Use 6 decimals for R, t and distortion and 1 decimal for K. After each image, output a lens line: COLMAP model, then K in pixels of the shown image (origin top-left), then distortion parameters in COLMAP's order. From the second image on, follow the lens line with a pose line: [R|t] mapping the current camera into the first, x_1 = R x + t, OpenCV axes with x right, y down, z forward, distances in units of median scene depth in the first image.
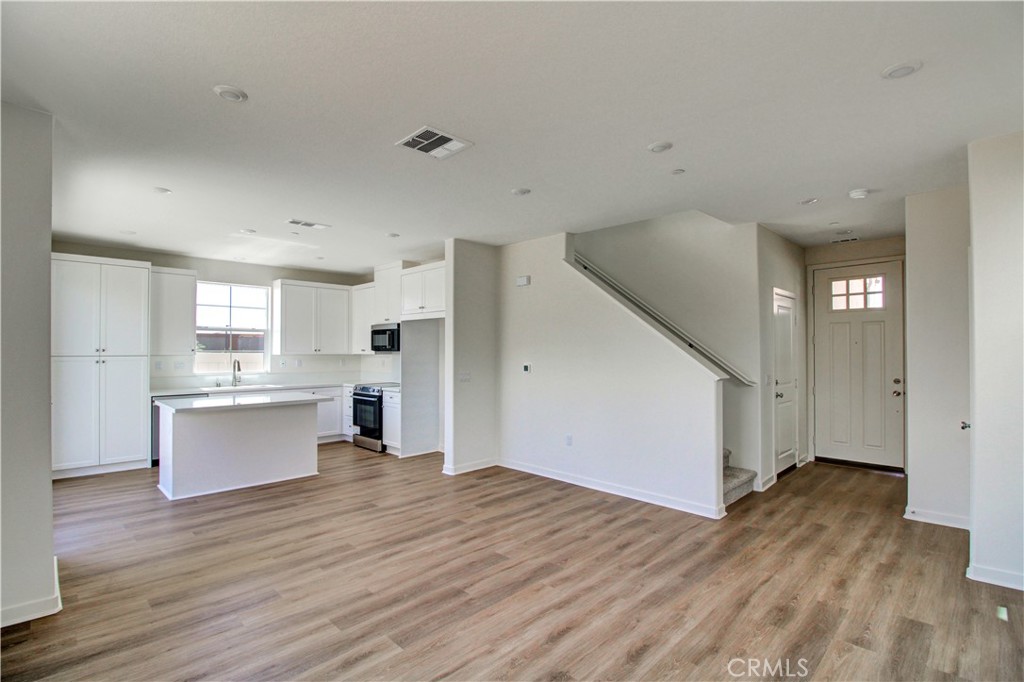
lens RADIAL K [[494.5, 0, 488.3], [0, 494.5, 358.0], [0, 0, 1]] dist [-0.001329, -0.015192]
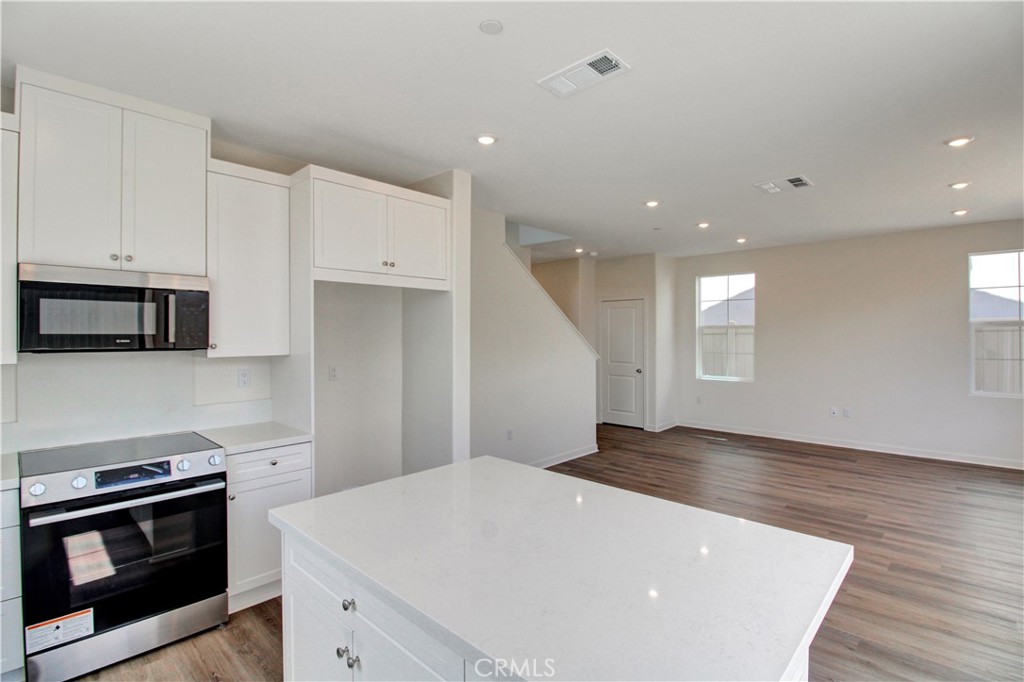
lens RADIAL K [[487.4, 0, 538.4], [0, 487.4, 336.0], [0, 0, 1]] dist [-0.002579, -0.018658]
pose [[-0.095148, -0.003541, 0.995457, -1.128365], [0.022193, 0.999738, 0.005678, -0.039703], [-0.995216, 0.022633, -0.095045, 1.494119]]
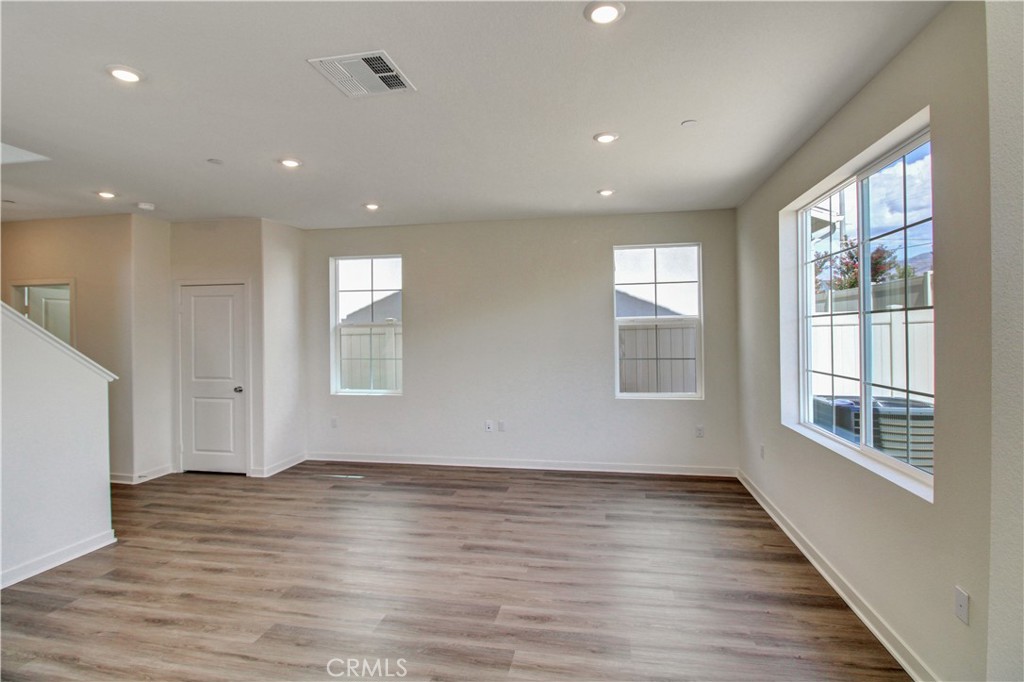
lens RADIAL K [[487.0, 0, 524.8], [0, 487.0, 334.9], [0, 0, 1]] dist [0.000458, -0.011644]
pose [[-0.604742, 0.002570, 0.796417, -0.716605], [0.025041, 0.999562, 0.015789, -0.029080], [-0.796028, 0.029491, -0.604541, 1.057211]]
